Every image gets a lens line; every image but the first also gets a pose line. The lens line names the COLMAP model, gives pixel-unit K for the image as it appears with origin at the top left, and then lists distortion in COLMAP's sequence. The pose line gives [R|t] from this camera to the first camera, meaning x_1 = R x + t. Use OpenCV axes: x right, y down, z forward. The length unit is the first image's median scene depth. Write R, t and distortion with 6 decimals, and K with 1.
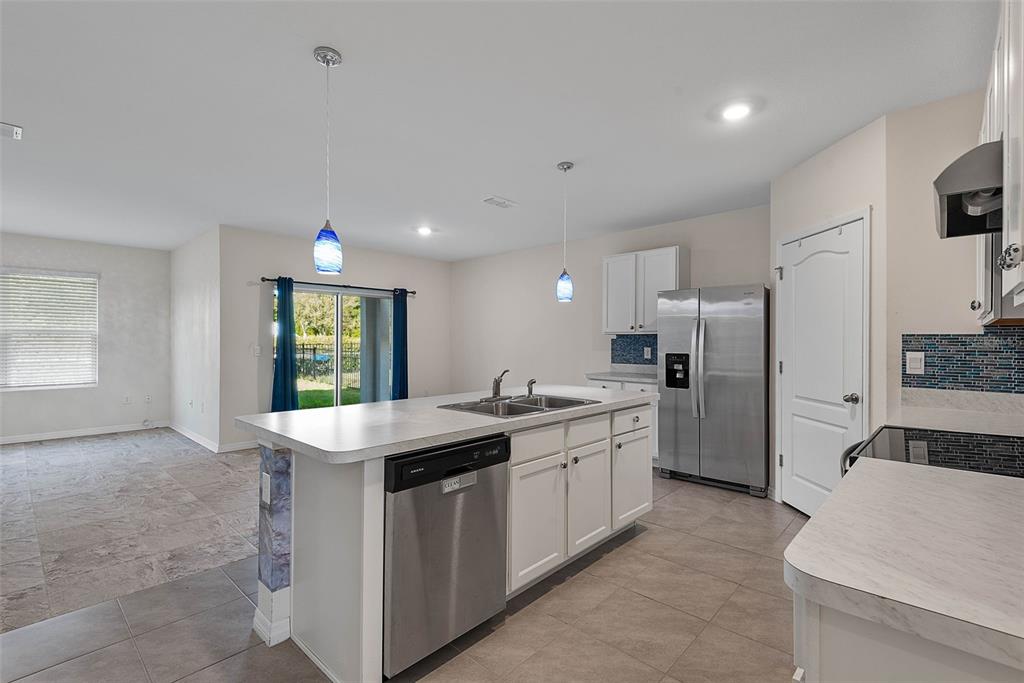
lens RADIAL K [[465.2, 0, 517.6], [0, 465.2, 341.1], [0, 0, 1]] dist [0.008297, -0.000668]
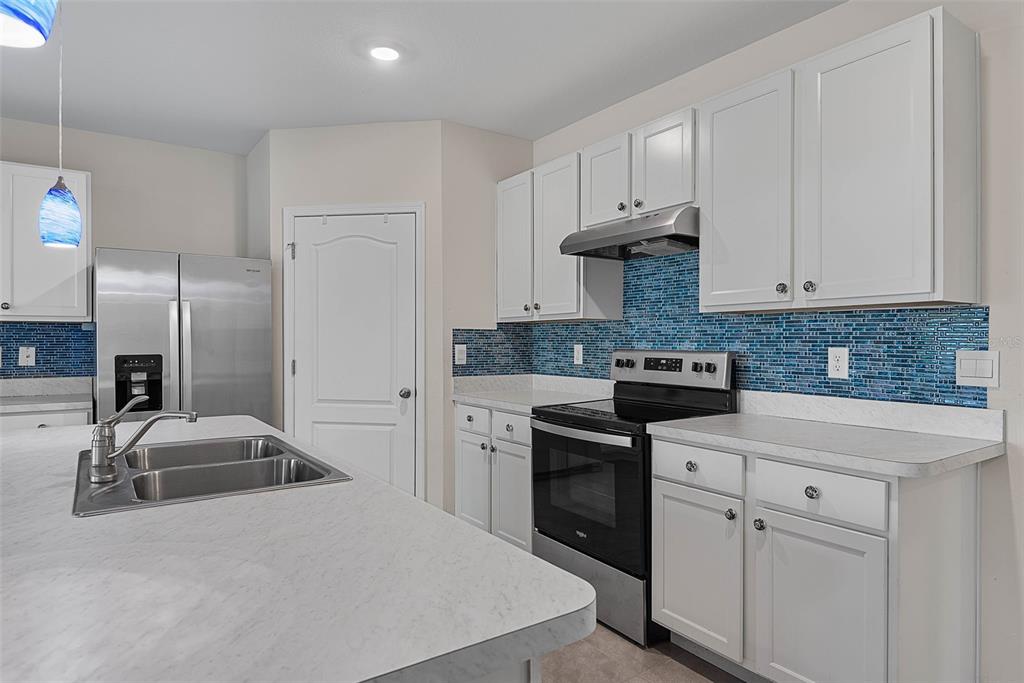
lens RADIAL K [[606.3, 0, 514.7], [0, 606.3, 340.1], [0, 0, 1]] dist [0.026679, -0.022859]
pose [[0.220227, -0.003477, 0.975442, -0.484987], [-0.000427, 0.999993, 0.003661, 0.006366], [-0.975448, -0.001223, 0.220224, 0.500135]]
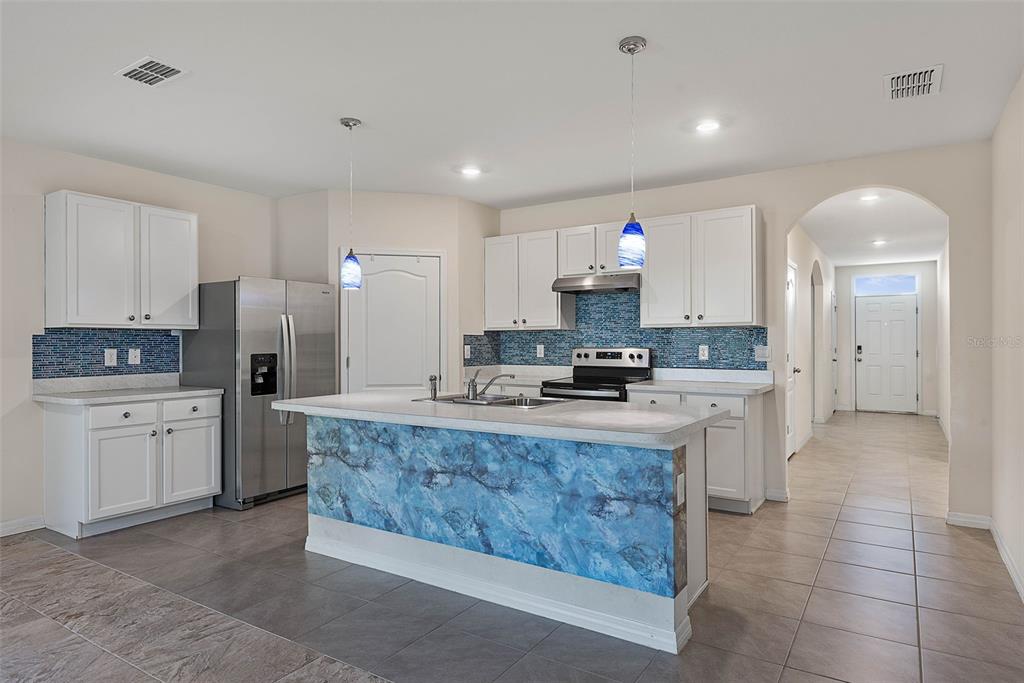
lens RADIAL K [[606.3, 0, 514.7], [0, 606.3, 340.1], [0, 0, 1]] dist [0.026679, -0.022859]
pose [[-0.170231, -0.000411, 0.985404, -1.203100], [0.001416, 0.999999, 0.000662, 0.002874], [-0.985403, 0.001508, -0.170231, 1.086181]]
